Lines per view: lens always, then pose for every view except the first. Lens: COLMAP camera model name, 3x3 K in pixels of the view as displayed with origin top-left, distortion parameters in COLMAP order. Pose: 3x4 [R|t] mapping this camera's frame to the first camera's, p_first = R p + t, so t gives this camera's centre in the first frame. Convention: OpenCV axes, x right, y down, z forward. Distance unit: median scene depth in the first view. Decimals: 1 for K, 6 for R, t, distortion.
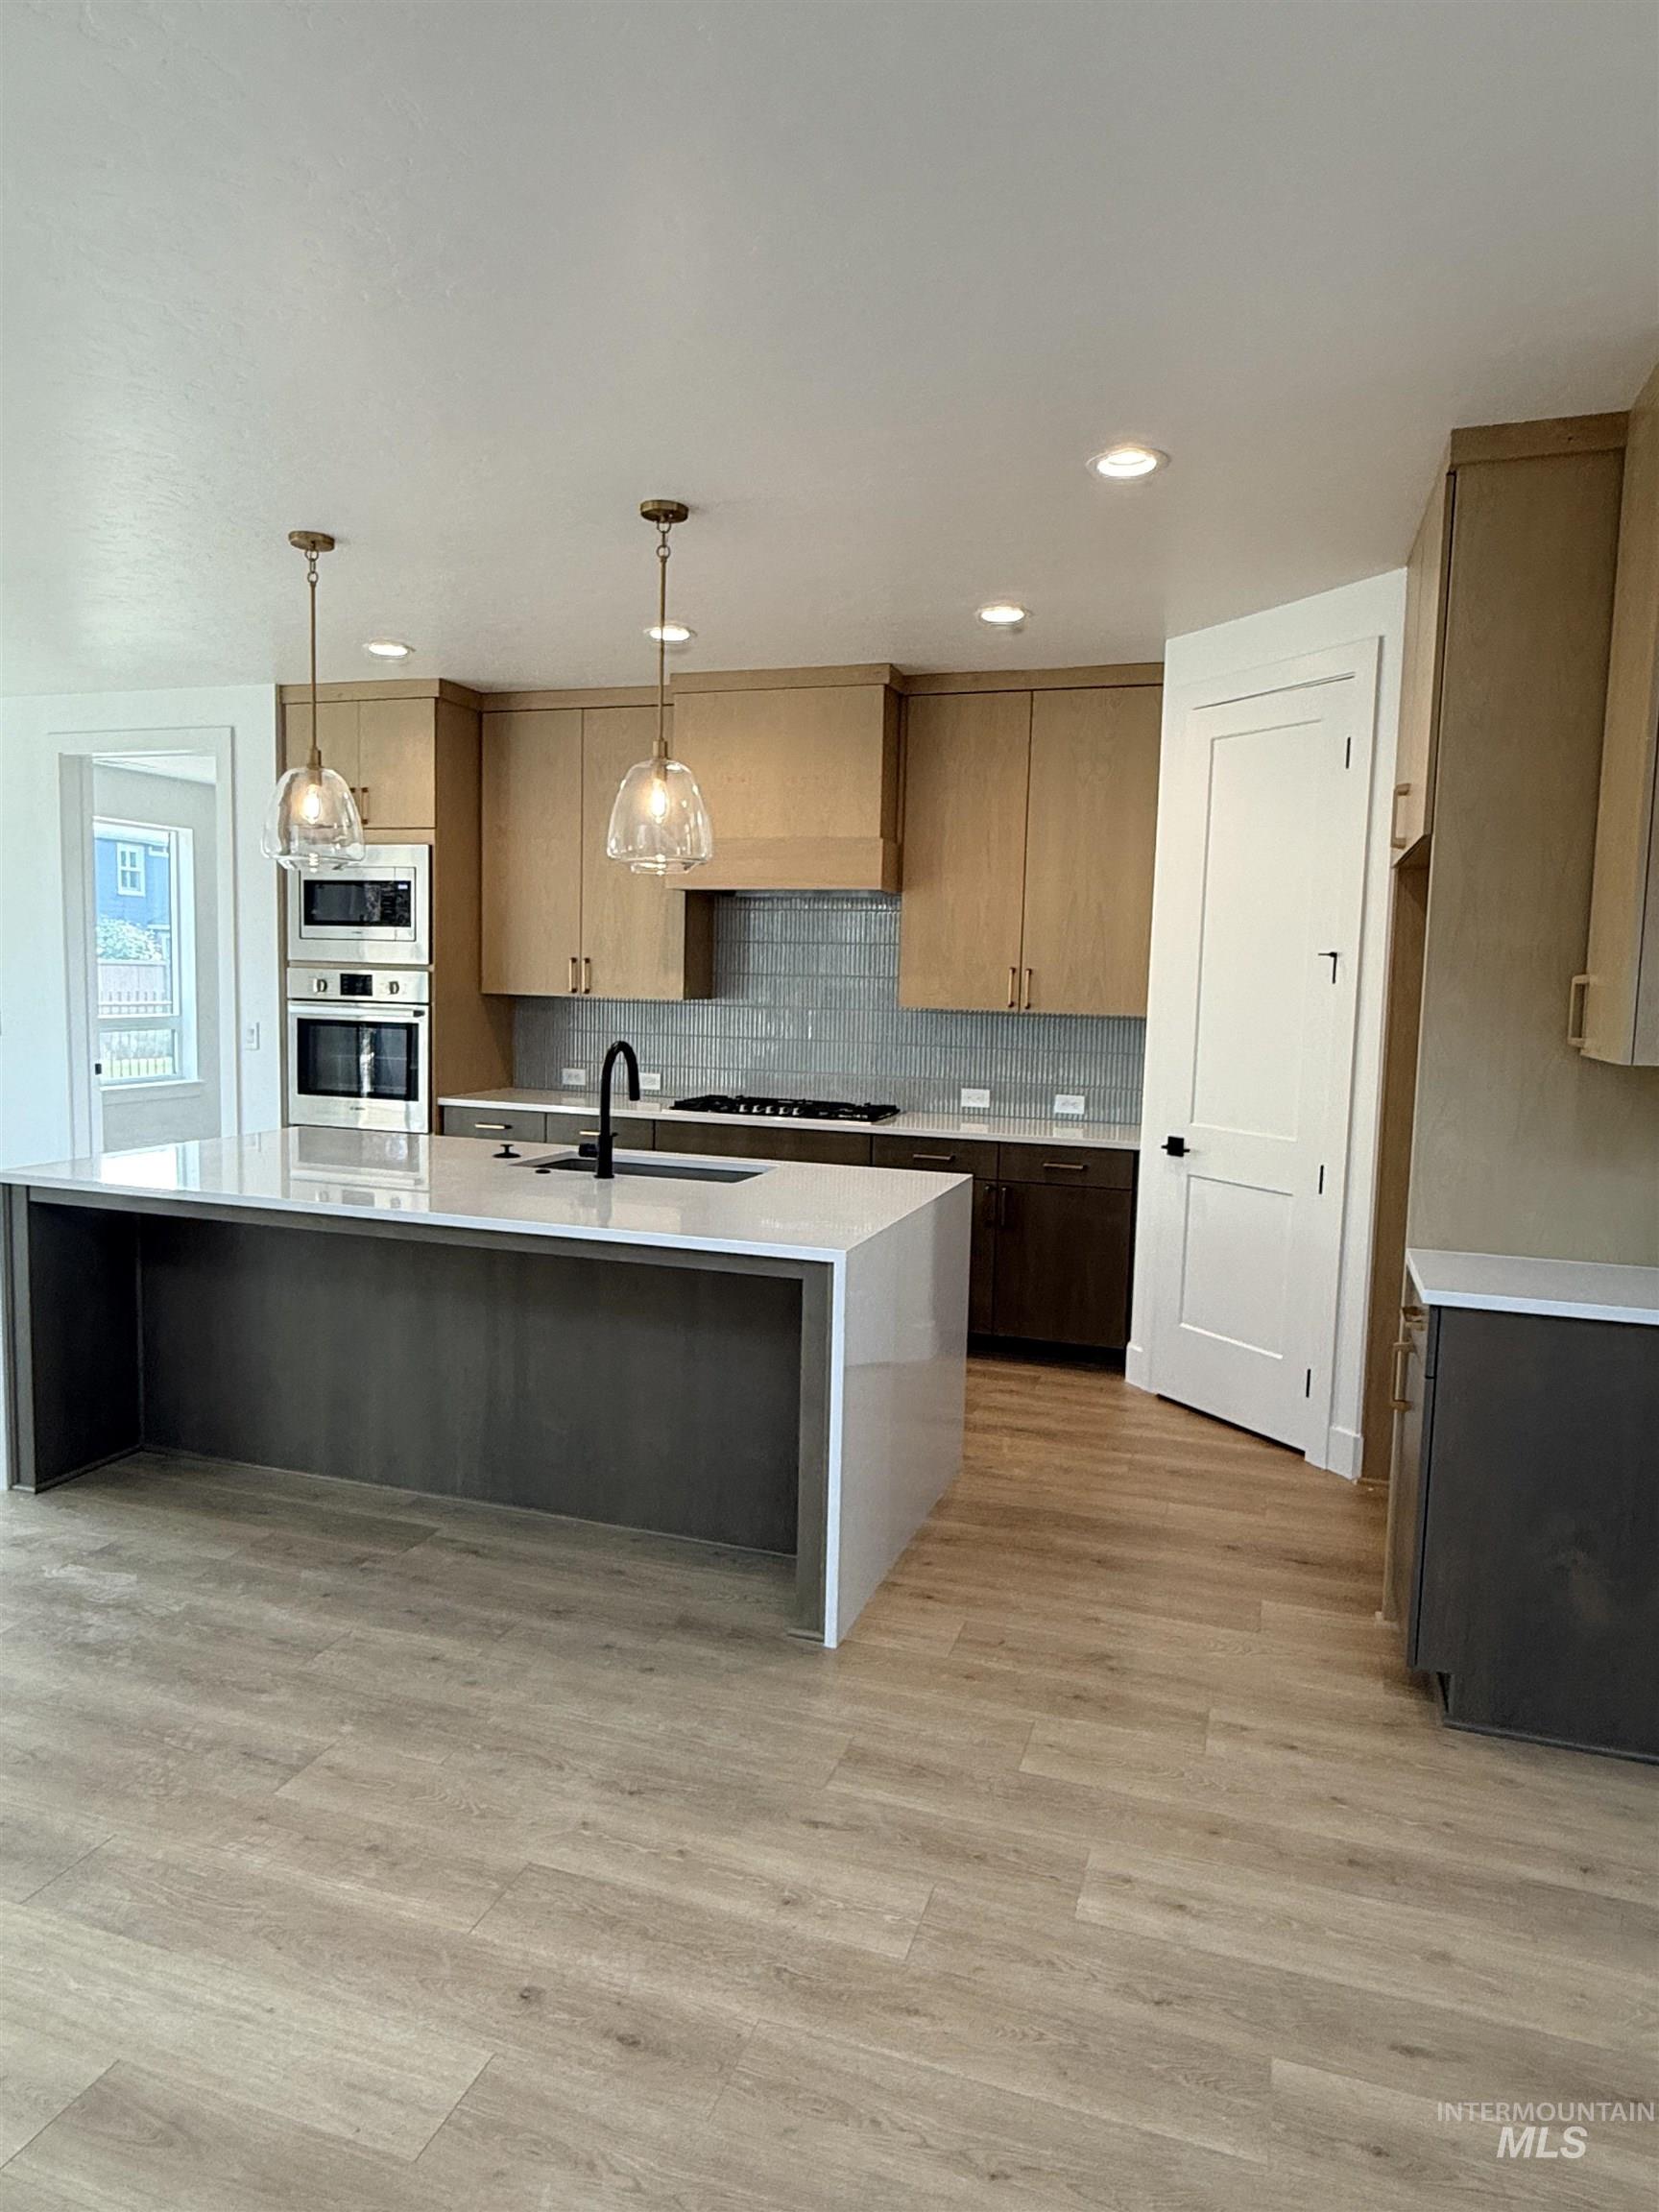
lens RADIAL K [[1373.7, 0, 824.2], [0, 1373.7, 1101.4], [0, 0, 1]] dist [-0.003323, -0.001169]
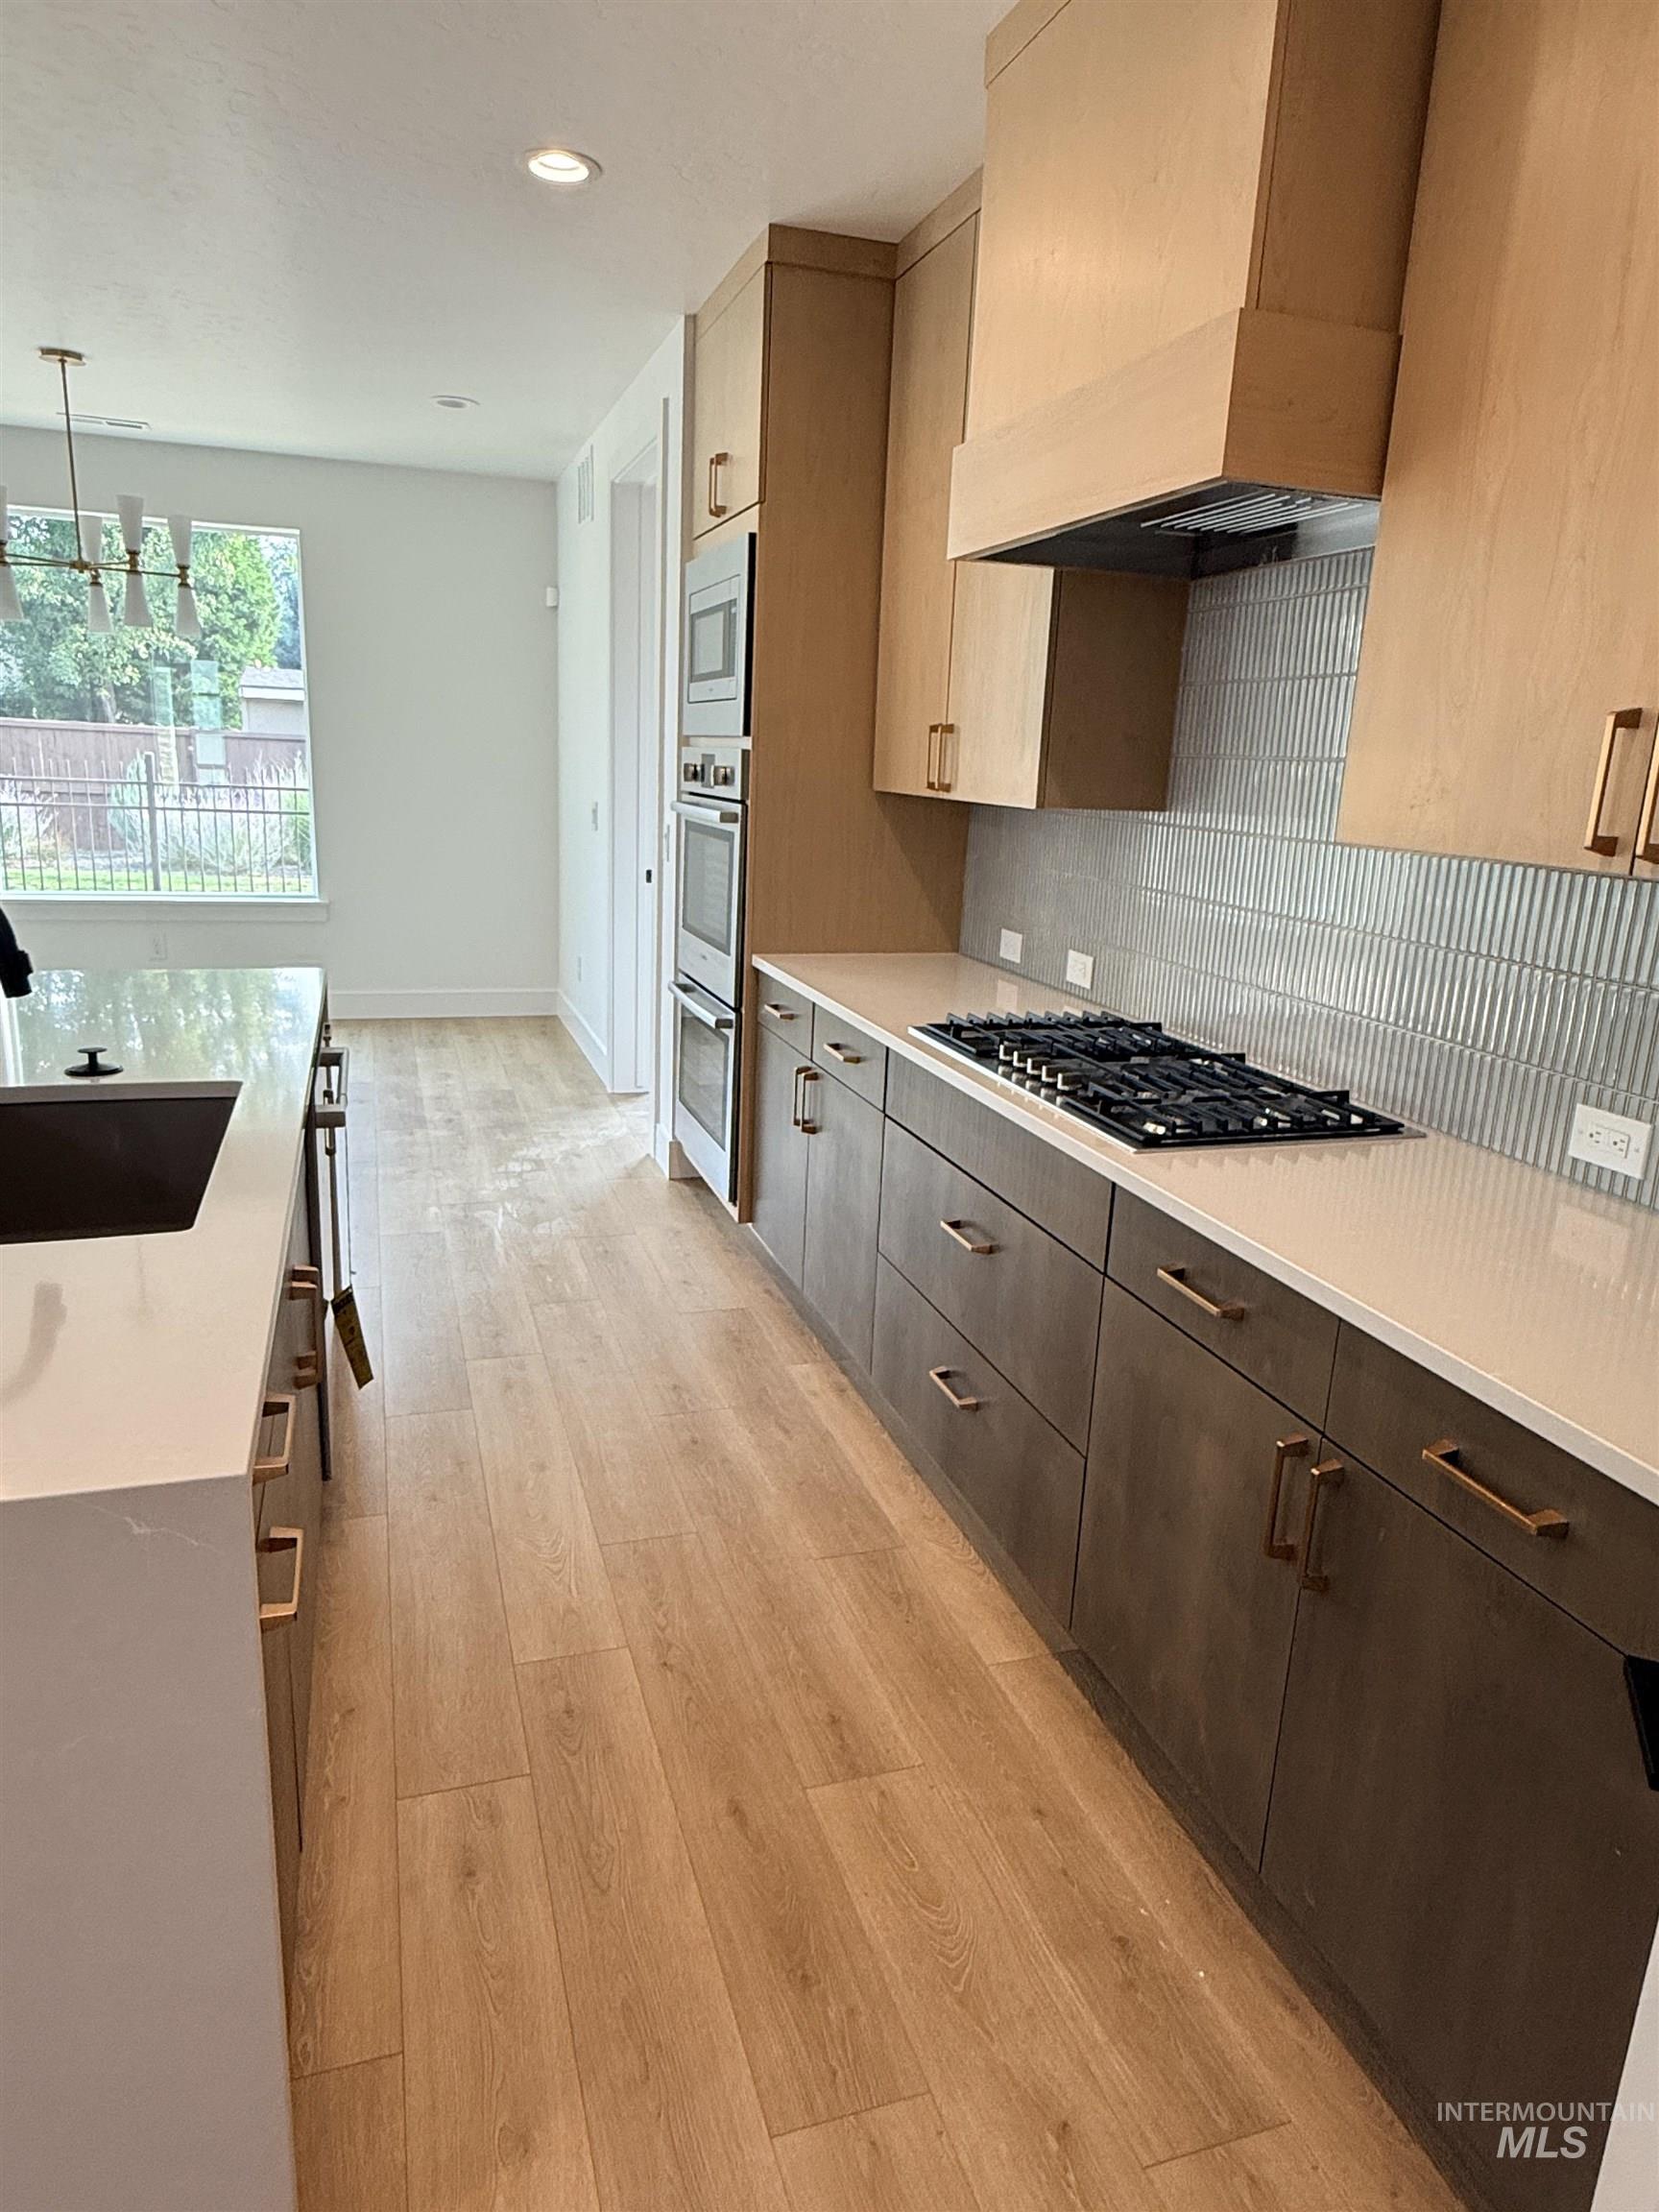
lens RADIAL K [[1373.7, 0, 818.2], [0, 1373.7, 1102.1], [0, 0, 1]] dist [-0.003323, -0.001169]
pose [[0.594266, 0.196873, -0.779801, 0.247180], [-0.103028, 0.980224, 0.168957, -0.046470], [0.797642, -0.020064, 0.602797, 0.650399]]
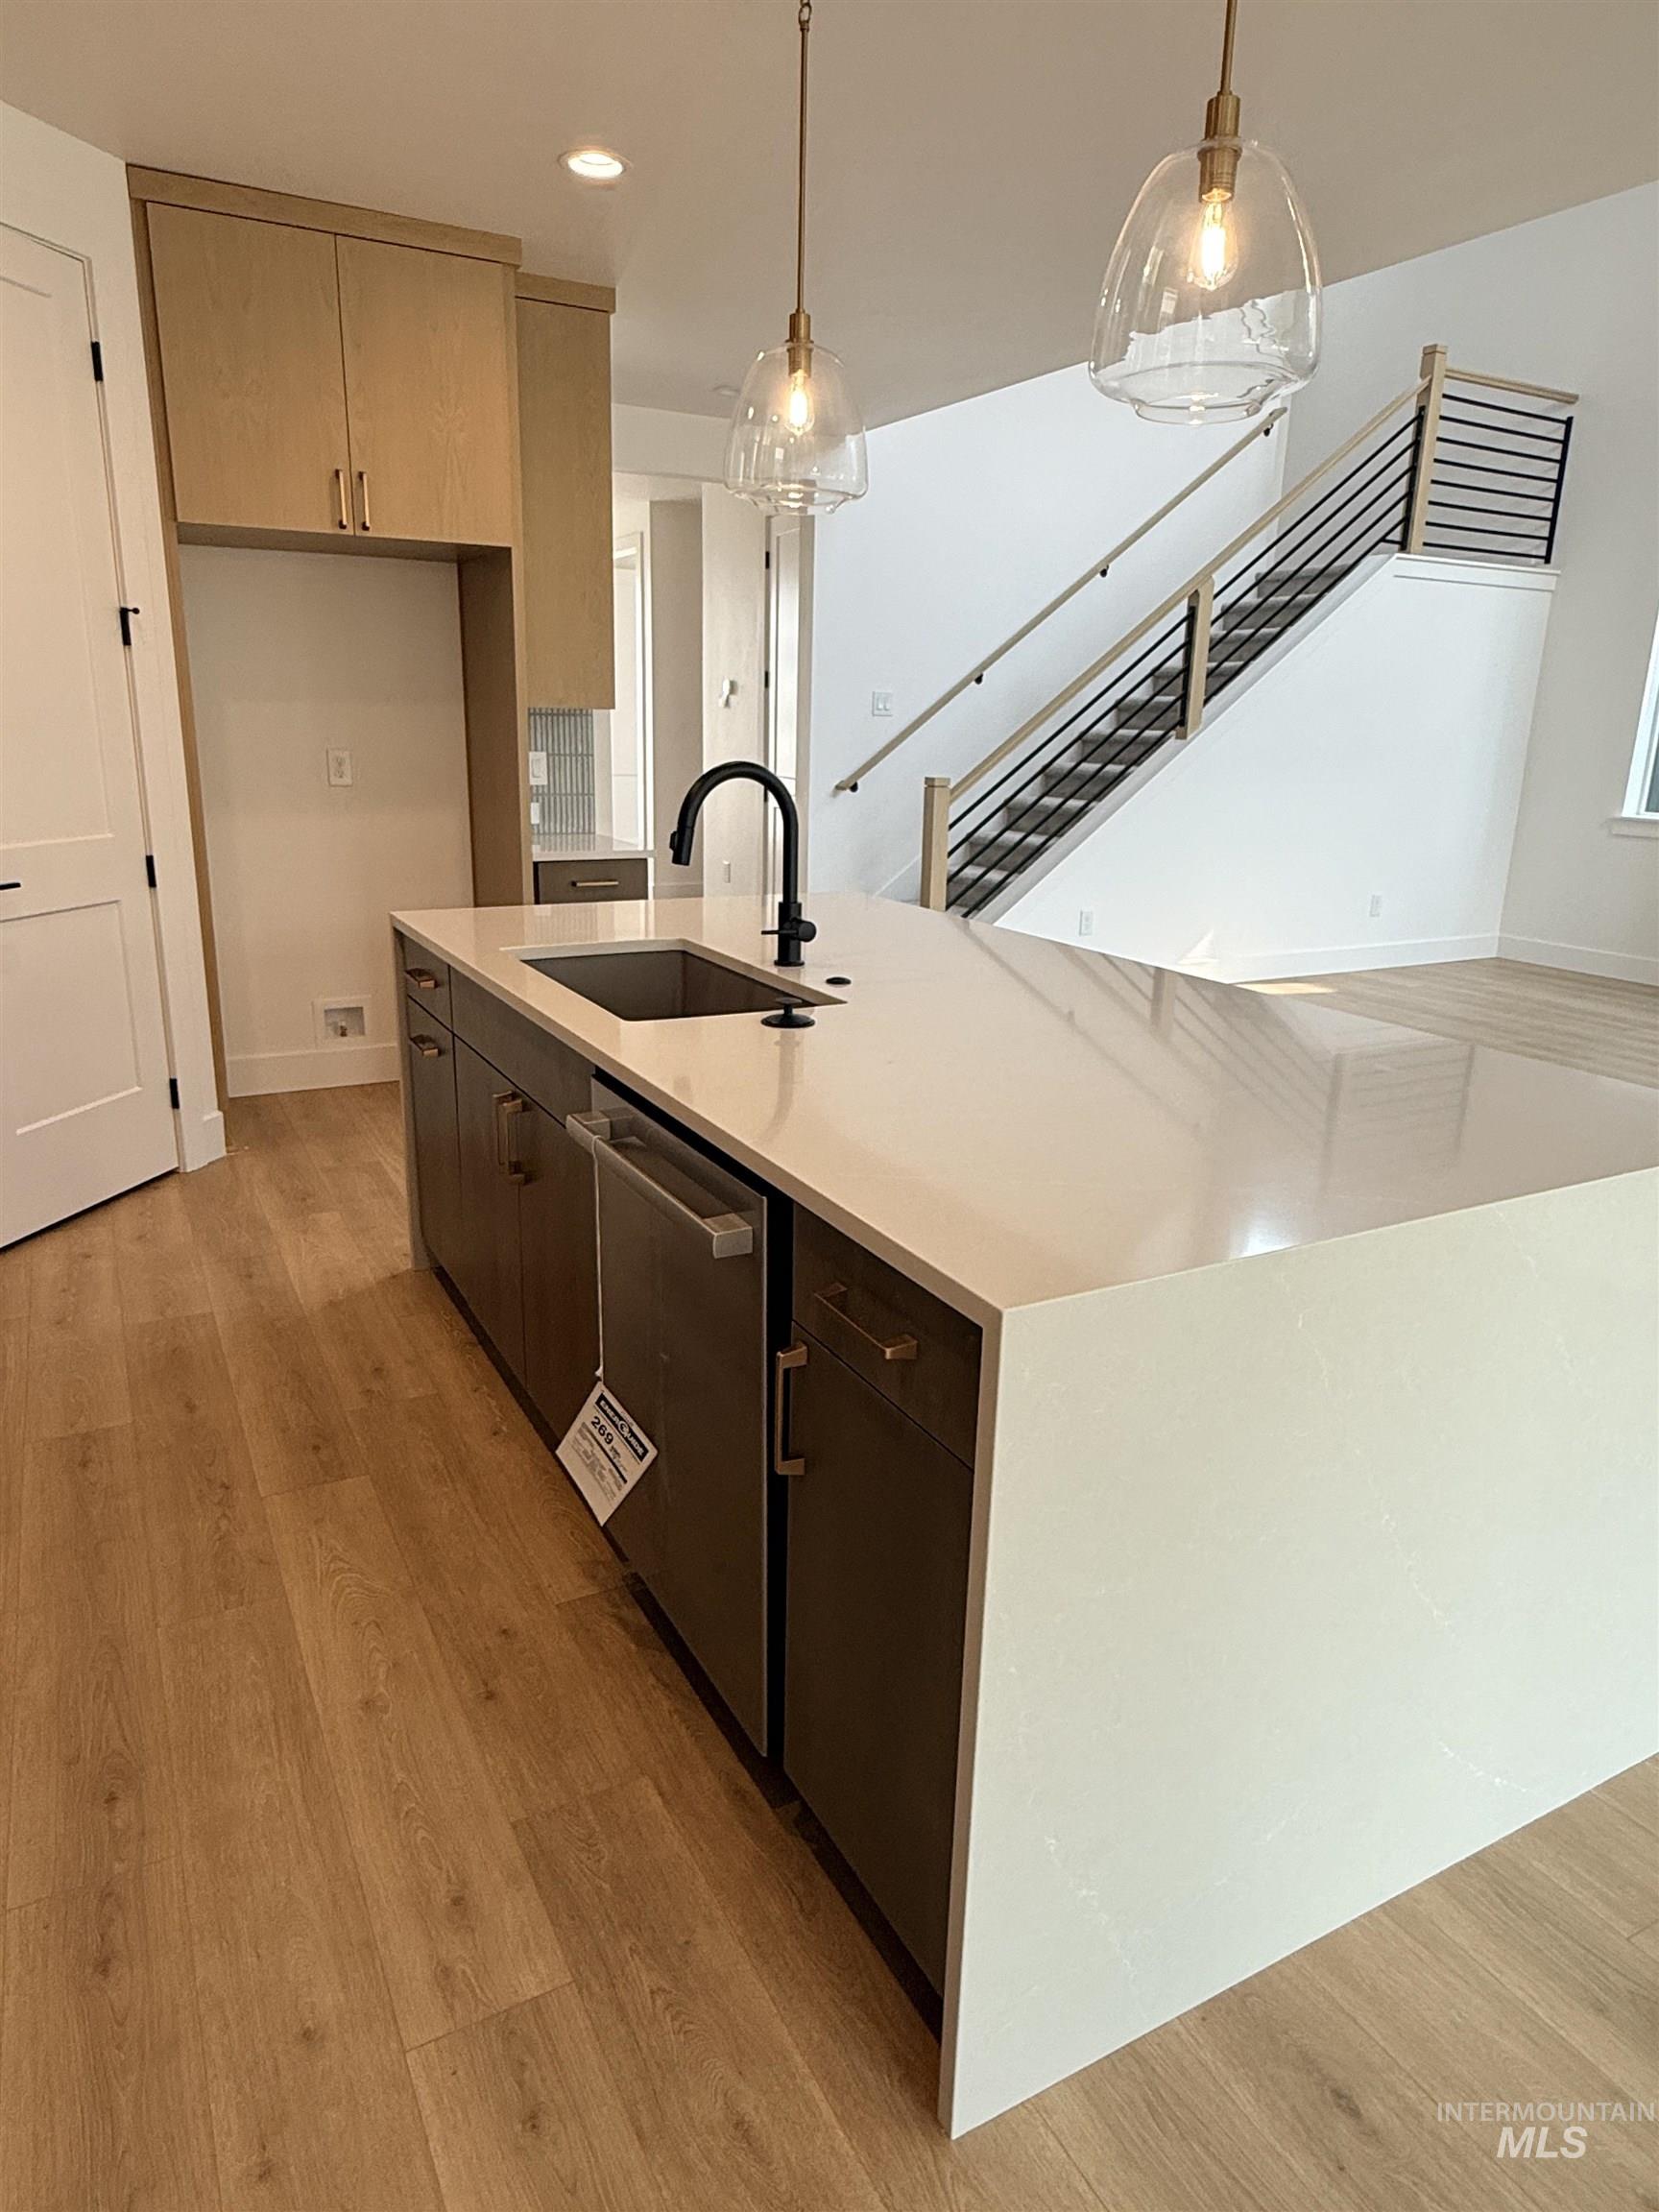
lens RADIAL K [[1373.7, 0, 814.2], [0, 1373.7, 1096.6], [0, 0, 1]] dist [-0.003323, -0.001169]
pose [[-0.727878, -0.226409, 0.647250, -0.412858], [0.022334, 0.935588, 0.352387, -0.081352], [-0.685343, 0.270951, -0.675937, 0.967506]]
